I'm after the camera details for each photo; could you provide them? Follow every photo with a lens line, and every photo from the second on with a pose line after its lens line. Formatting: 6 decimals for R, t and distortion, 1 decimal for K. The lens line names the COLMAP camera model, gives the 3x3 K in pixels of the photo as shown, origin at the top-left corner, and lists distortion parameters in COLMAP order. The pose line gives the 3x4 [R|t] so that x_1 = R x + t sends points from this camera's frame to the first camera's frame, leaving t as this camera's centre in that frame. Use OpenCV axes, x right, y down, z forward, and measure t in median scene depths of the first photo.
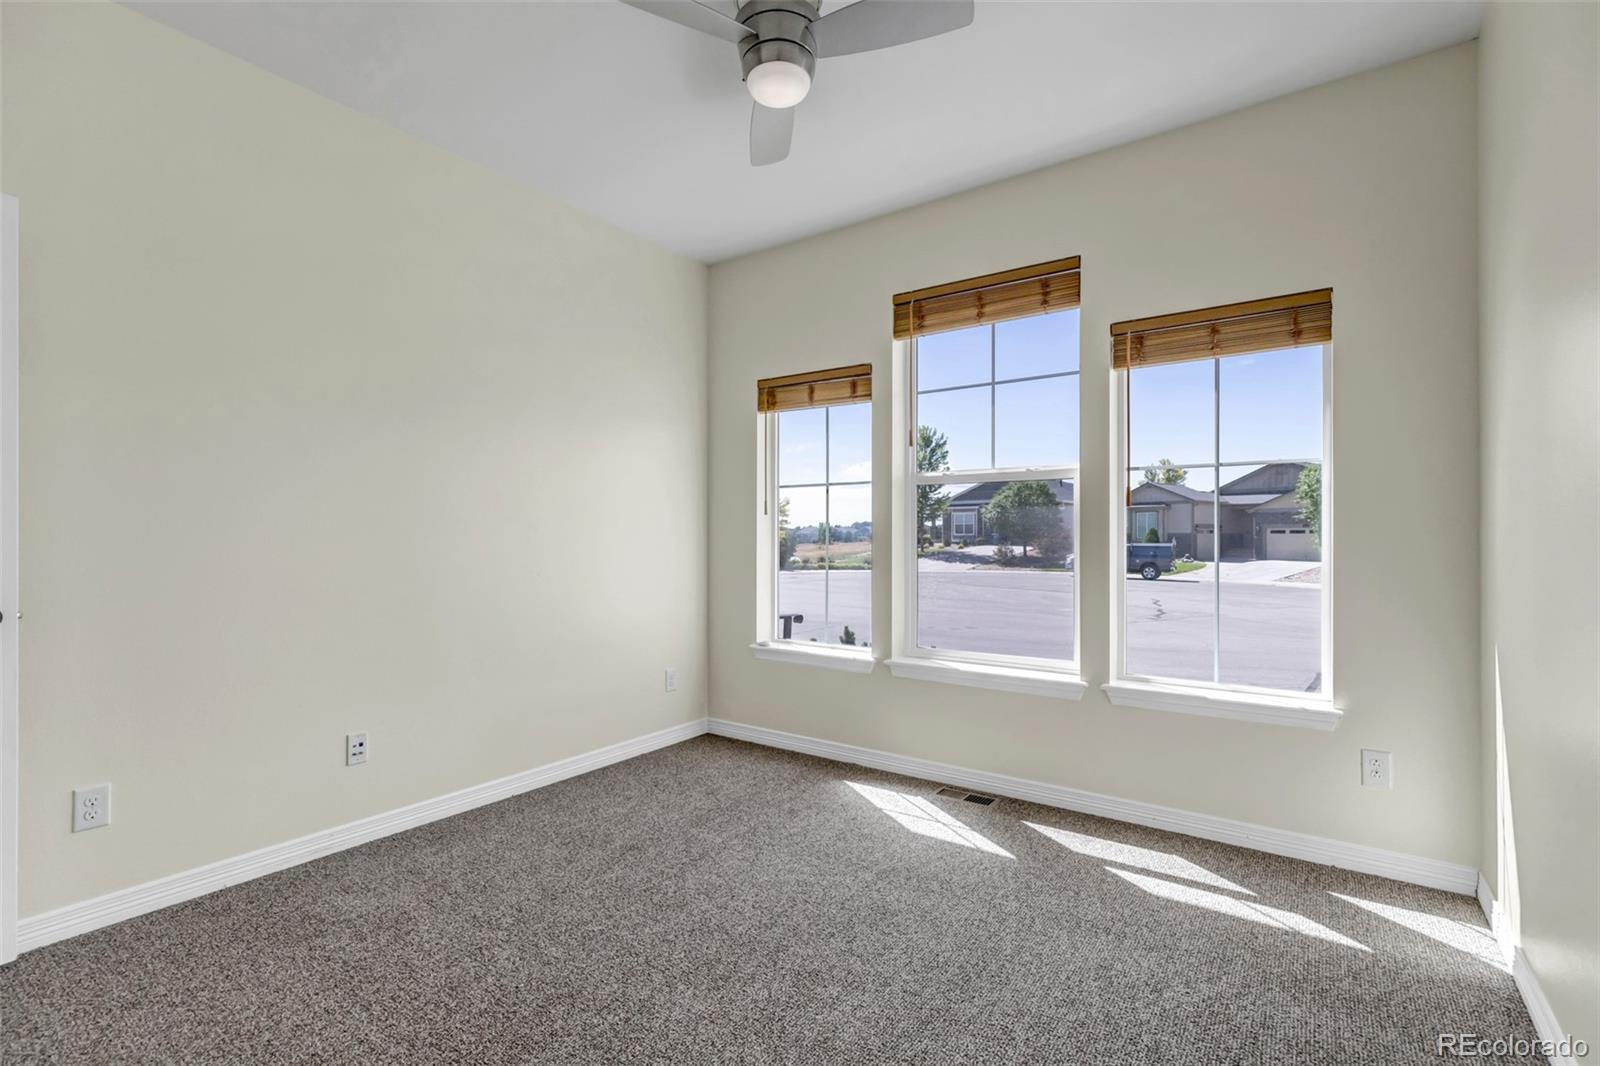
lens RADIAL K [[728.1, 0, 802.7], [0, 728.1, 538.4], [0, 0, 1]] dist [0.004542, -0.000825]
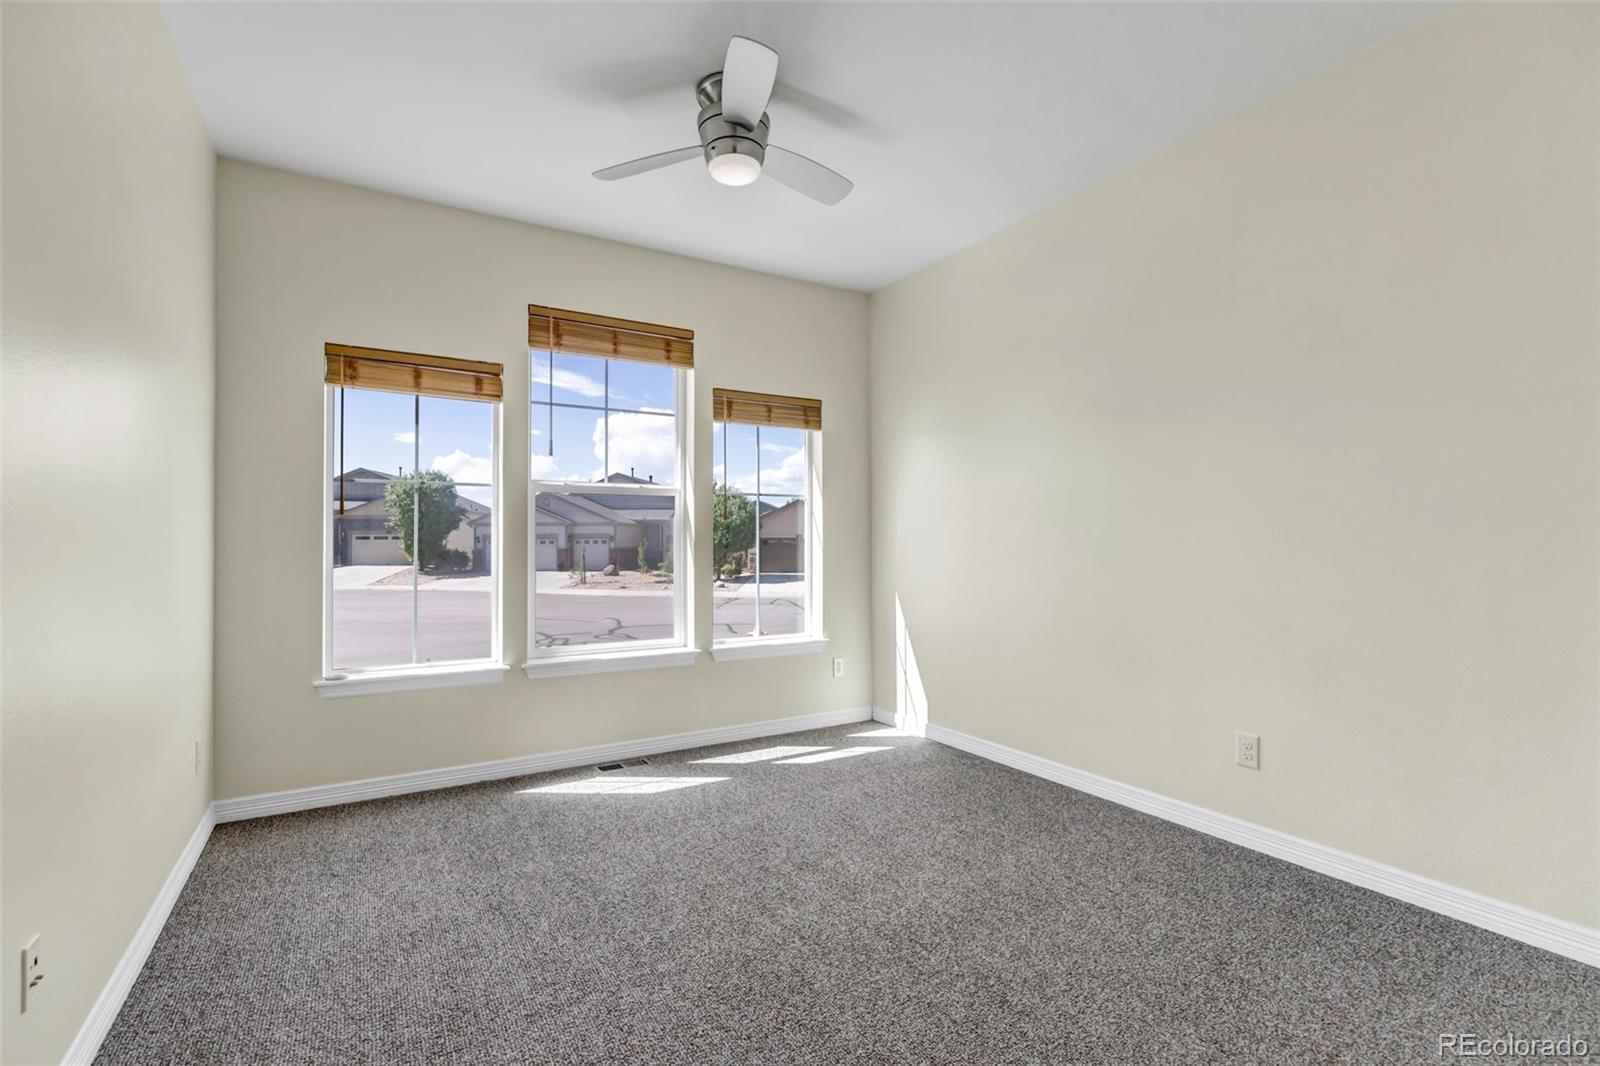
lens RADIAL K [[728.1, 0, 803.8], [0, 728.1, 529.6], [0, 0, 1]] dist [0.004542, -0.000825]
pose [[0.395219, 0.014218, 0.918477, -0.708933], [0.004756, 0.999835, -0.017524, 0.001252], [-0.918575, 0.011294, 0.395086, 0.265922]]
